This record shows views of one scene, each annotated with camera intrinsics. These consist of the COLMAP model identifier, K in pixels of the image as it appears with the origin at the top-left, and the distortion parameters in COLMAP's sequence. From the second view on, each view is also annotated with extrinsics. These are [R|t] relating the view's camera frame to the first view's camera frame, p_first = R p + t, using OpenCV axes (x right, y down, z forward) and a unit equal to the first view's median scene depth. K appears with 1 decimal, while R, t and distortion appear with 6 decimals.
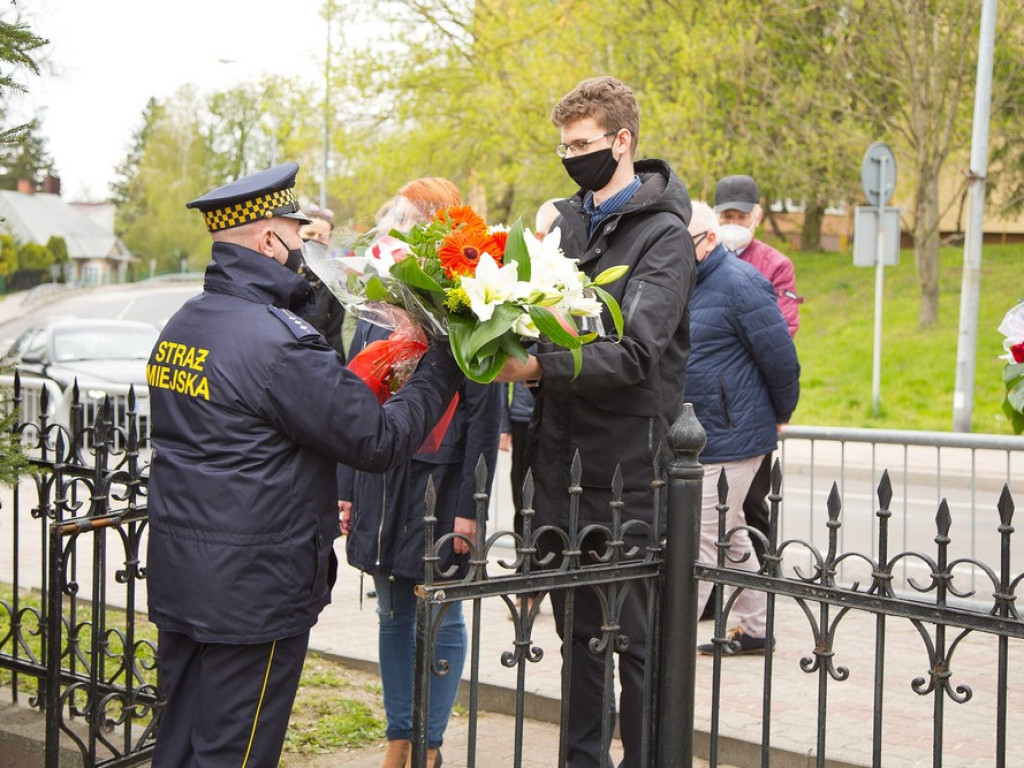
lens RADIAL K [[1759.4, 0, 485.9], [0, 1759.4, 347.6], [0, 0, 1]] dist [0.139582, 0.158363]
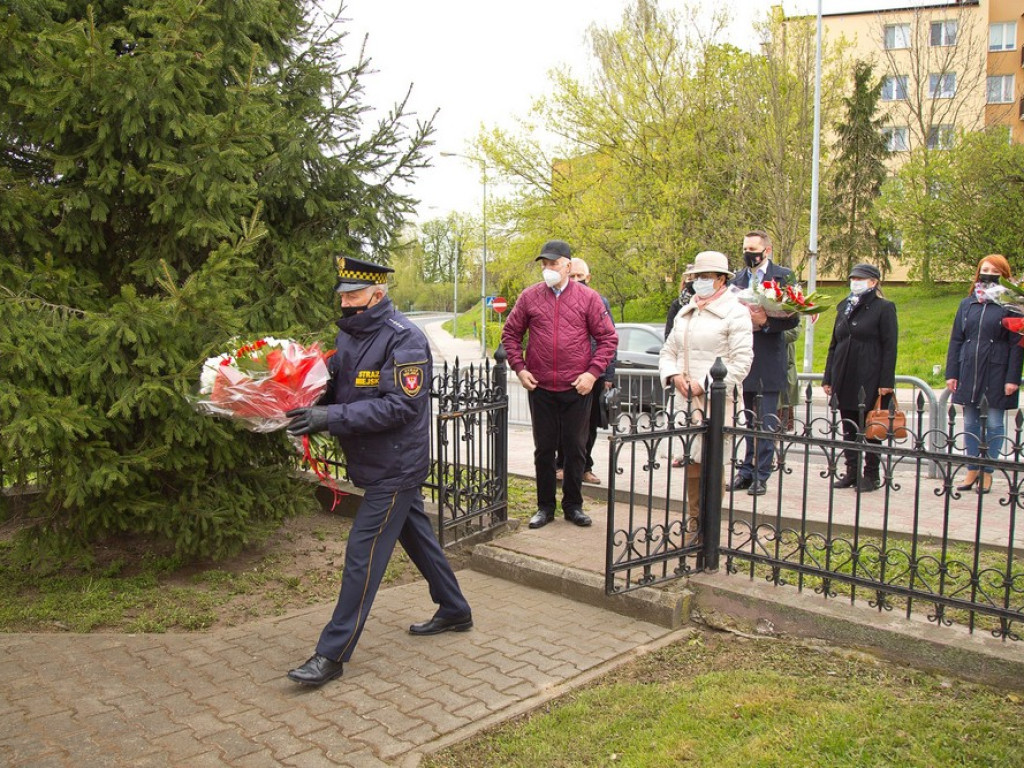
lens RADIAL K [[874.5, 0, 466.4], [0, 874.5, 379.3], [0, 0, 1]] dist [-0.129501, 0.082853]
pose [[0.993834, -0.018948, -0.109249, -0.063031], [0.023207, 0.999014, 0.037847, 0.007829], [0.108424, -0.040149, 0.993294, -0.102863]]
